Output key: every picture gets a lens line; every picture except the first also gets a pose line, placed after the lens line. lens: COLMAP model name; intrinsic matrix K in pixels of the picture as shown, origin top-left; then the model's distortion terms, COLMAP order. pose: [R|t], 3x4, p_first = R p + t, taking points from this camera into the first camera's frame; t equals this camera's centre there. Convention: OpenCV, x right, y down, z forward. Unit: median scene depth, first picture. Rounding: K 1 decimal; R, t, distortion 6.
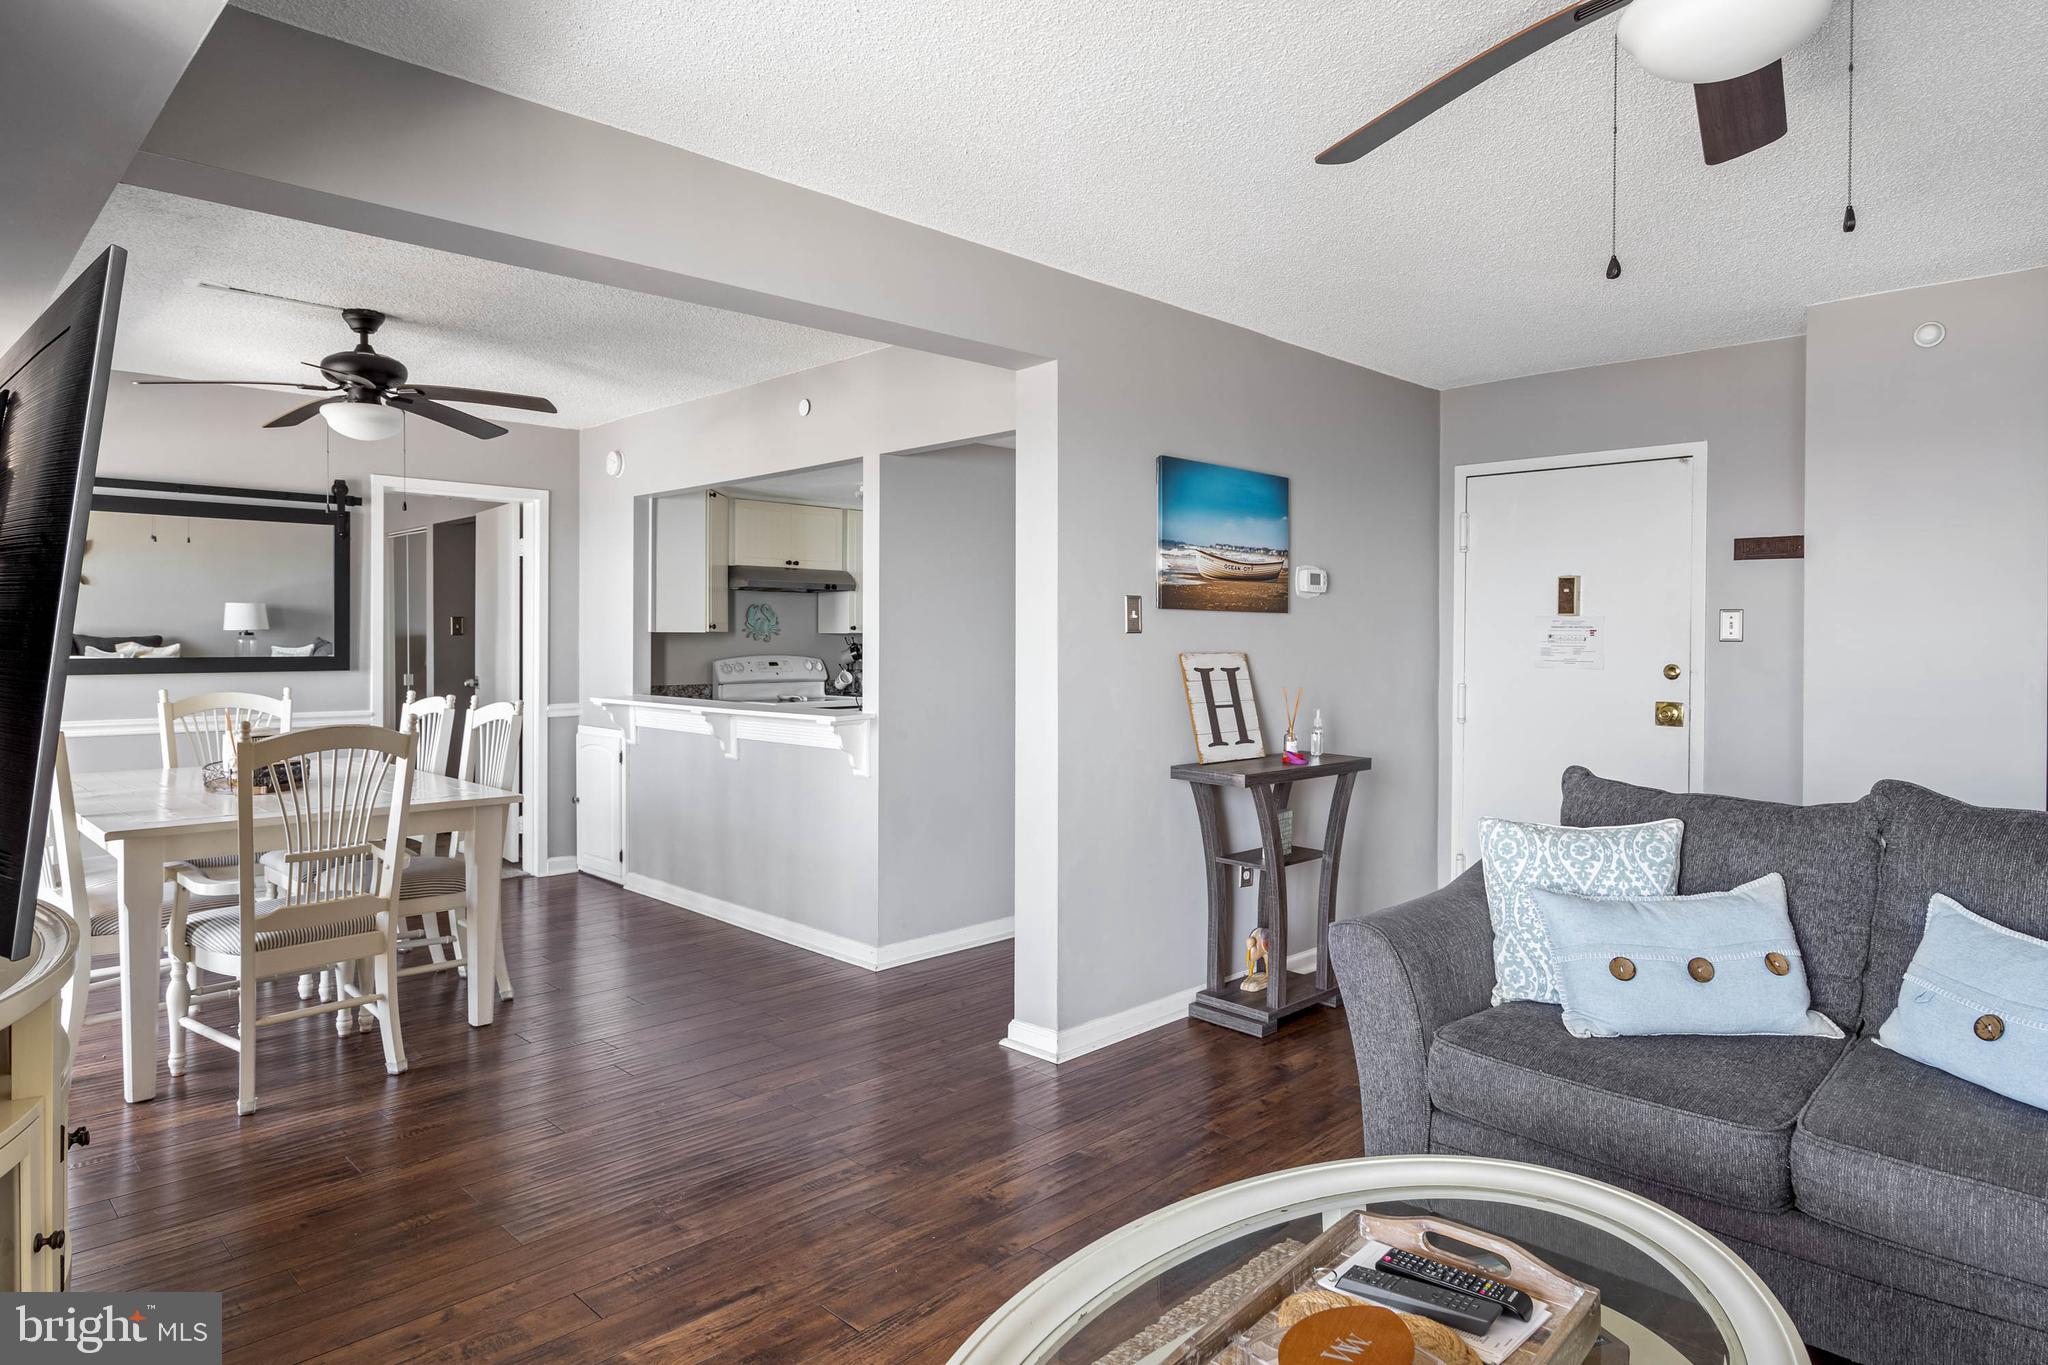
lens RADIAL K [[1211.7, 0, 1017.9], [0, 1211.7, 650.0], [0, 0, 1]] dist [-0.003810, 0.002364]
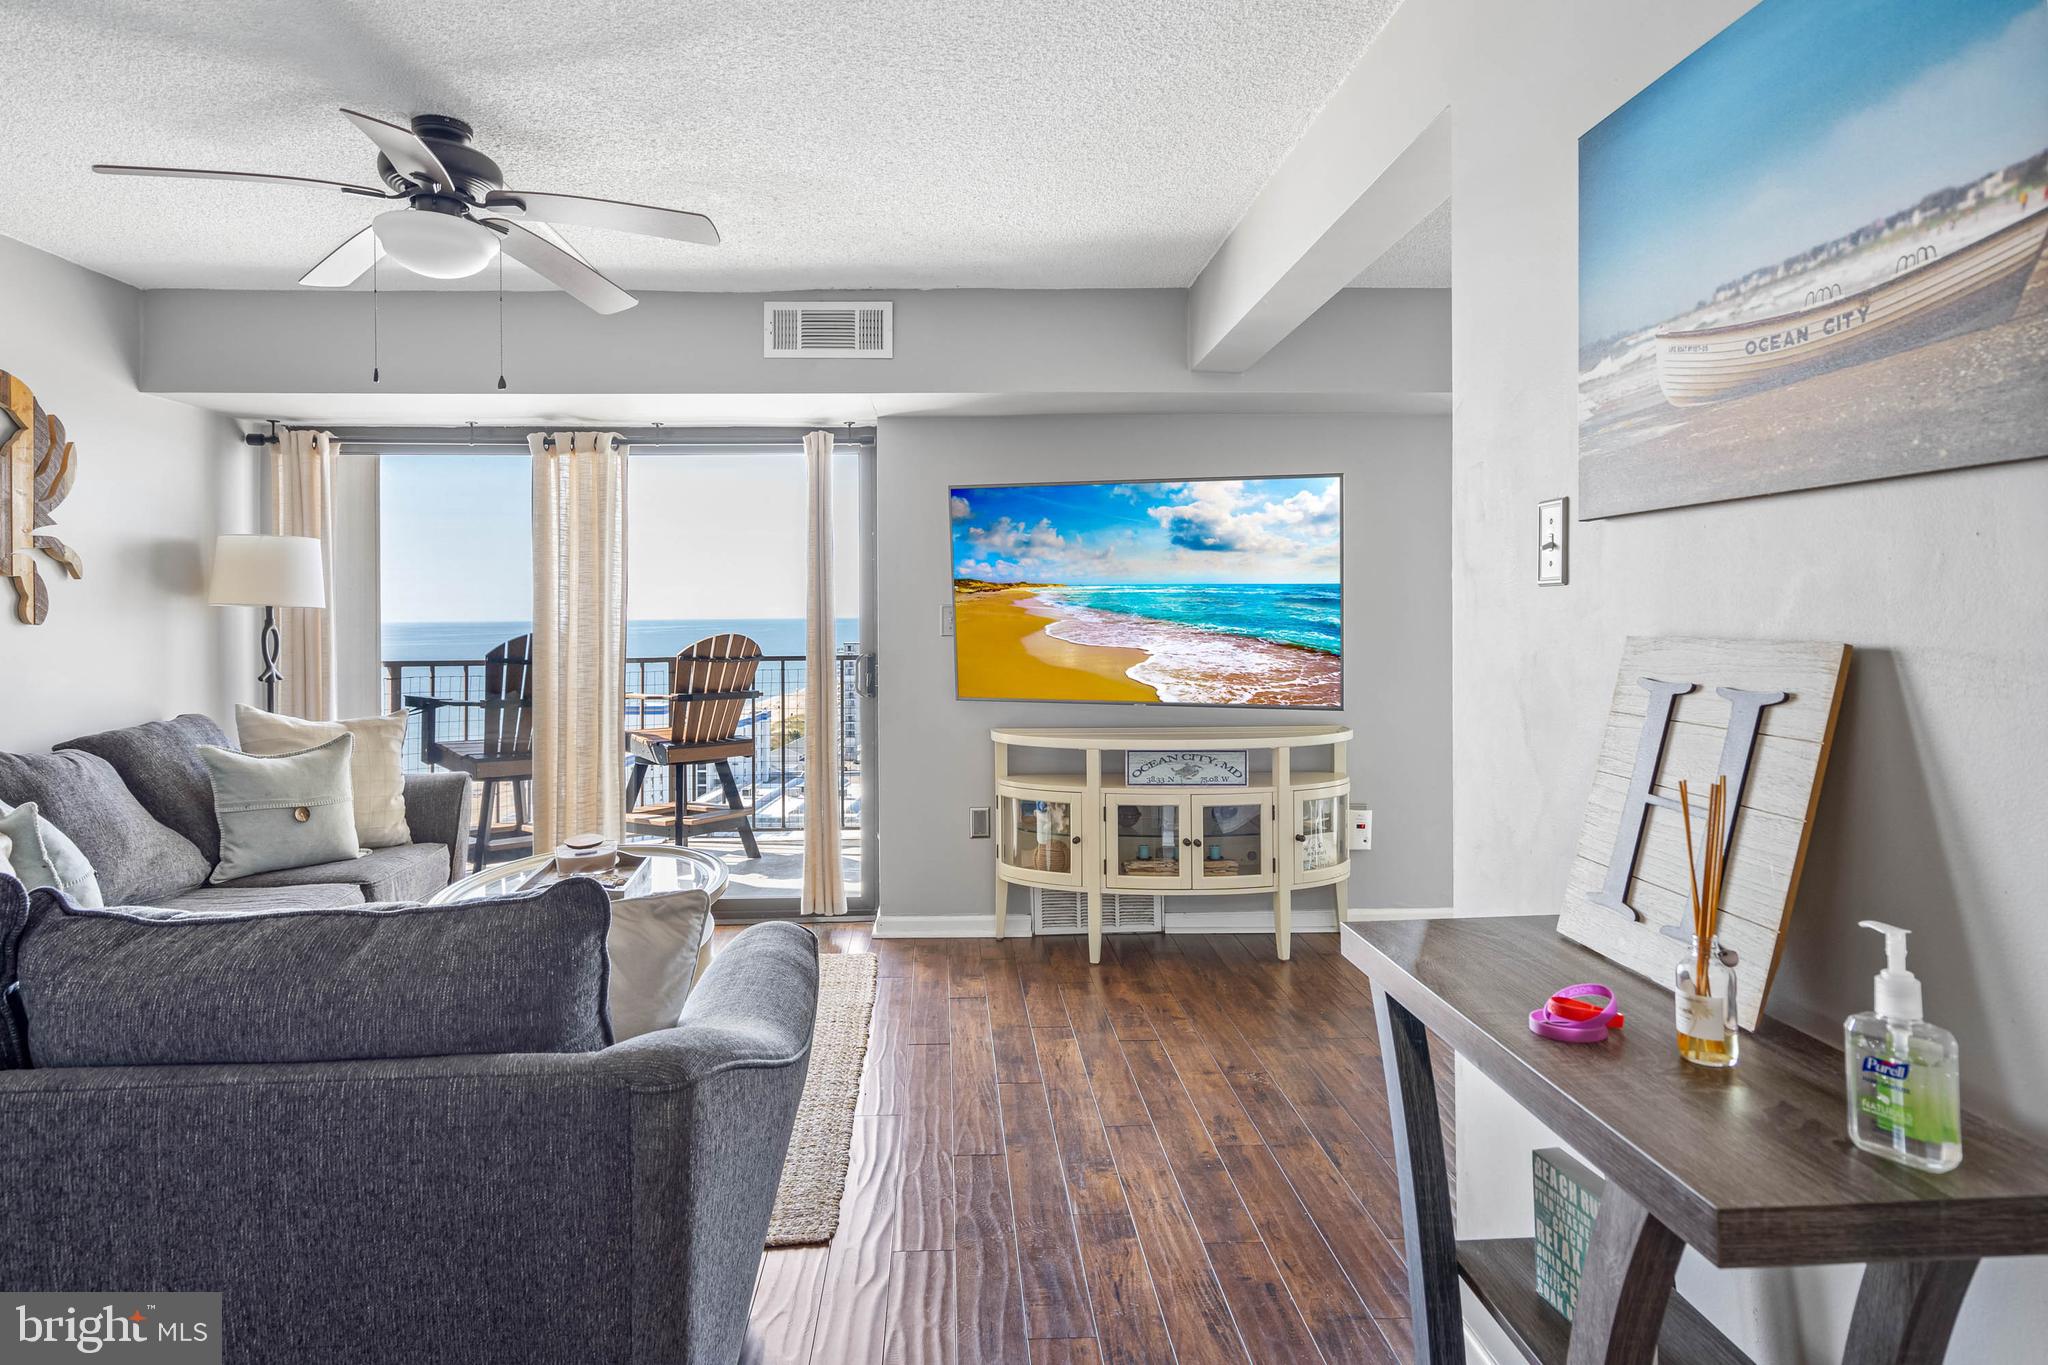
lens RADIAL K [[1258.8, 0, 951.8], [0, 1258.8, 656.2], [0, 0, 1]] dist [-0.003898, 0.000362]
pose [[-0.692228, 0.027026, -0.721172, 0.389809], [-0.002354, 0.999209, 0.039705, -0.003829], [0.721675, 0.029182, -0.691617, 0.788152]]
